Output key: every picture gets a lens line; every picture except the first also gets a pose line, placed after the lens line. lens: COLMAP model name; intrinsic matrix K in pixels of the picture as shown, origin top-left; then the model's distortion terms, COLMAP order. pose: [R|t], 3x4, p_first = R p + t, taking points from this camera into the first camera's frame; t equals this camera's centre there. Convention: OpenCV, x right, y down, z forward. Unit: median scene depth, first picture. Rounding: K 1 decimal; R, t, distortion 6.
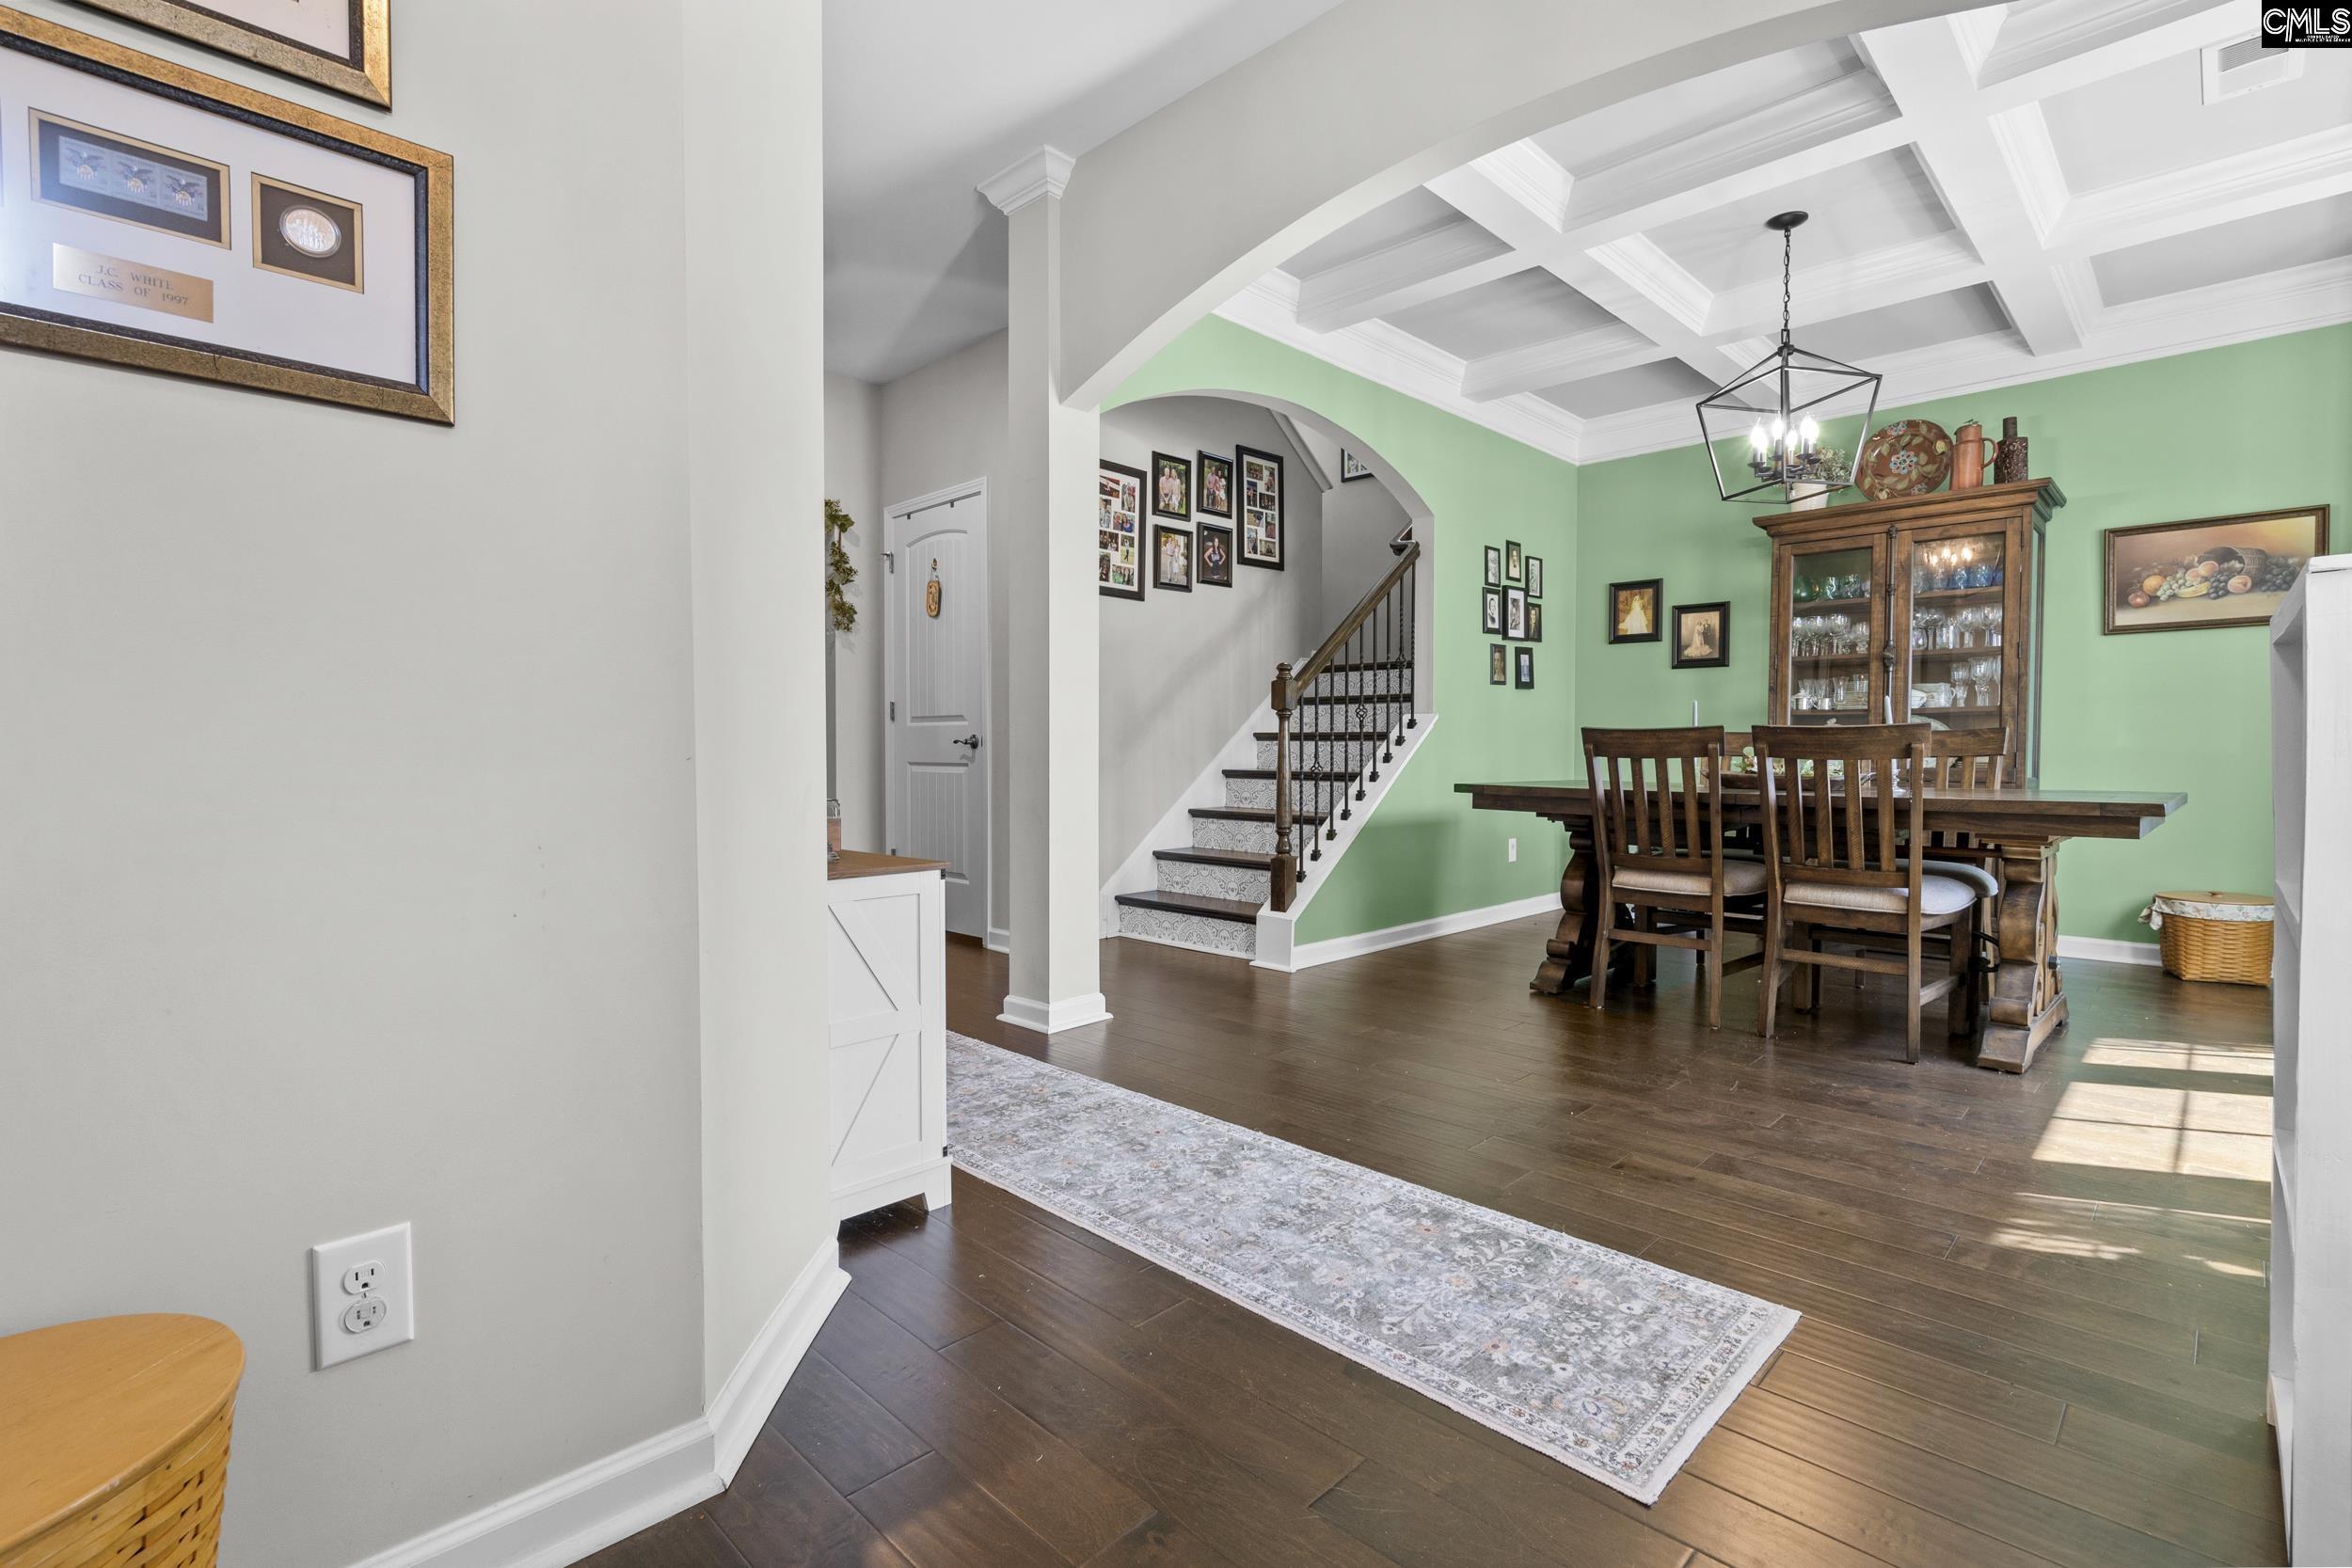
lens RADIAL K [[1083.2, 0, 1174.4], [0, 1083.2, 785.1], [0, 0, 1]] dist [-0.008423, 0.002025]
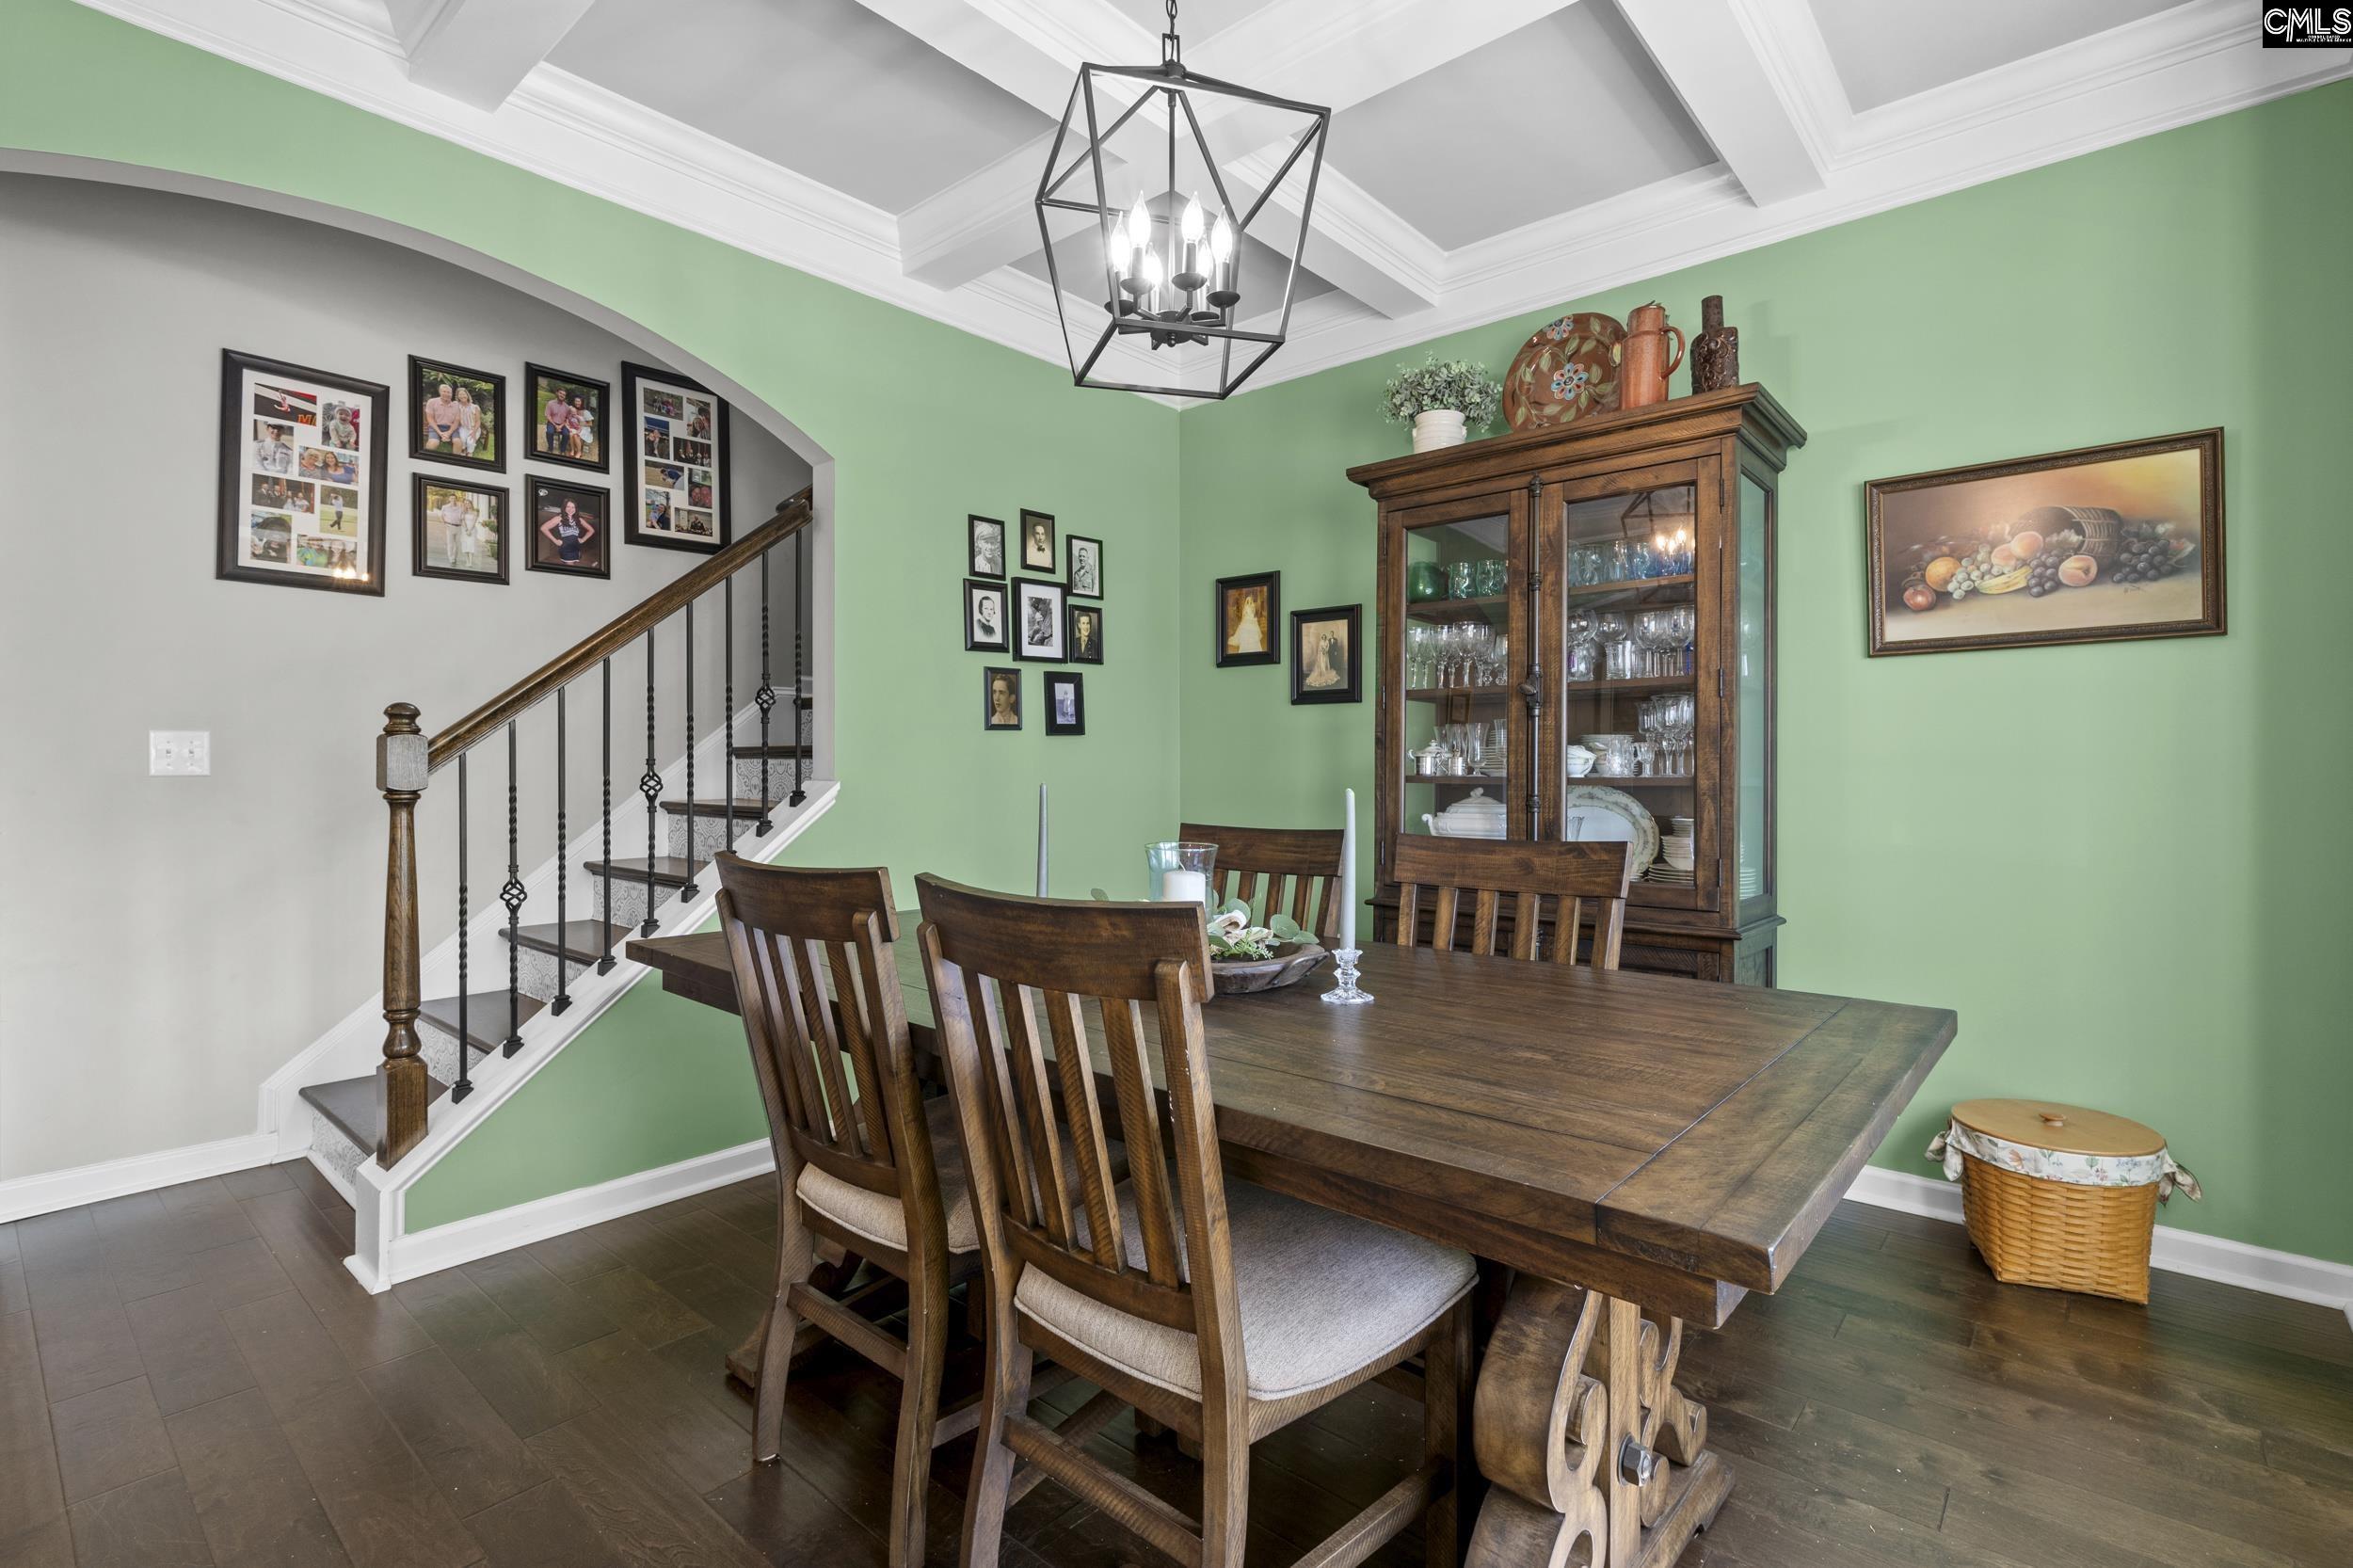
lens RADIAL K [[1083.8, 0, 1167.9], [0, 1083.8, 771.2], [0, 0, 1]] dist [-0.008423, 0.002025]
pose [[0.998233, -0.001464, 0.059395, 0.395633], [0.003225, 0.999558, -0.029554, -0.053932], [-0.059326, 0.029694, 0.997797, 0.384890]]
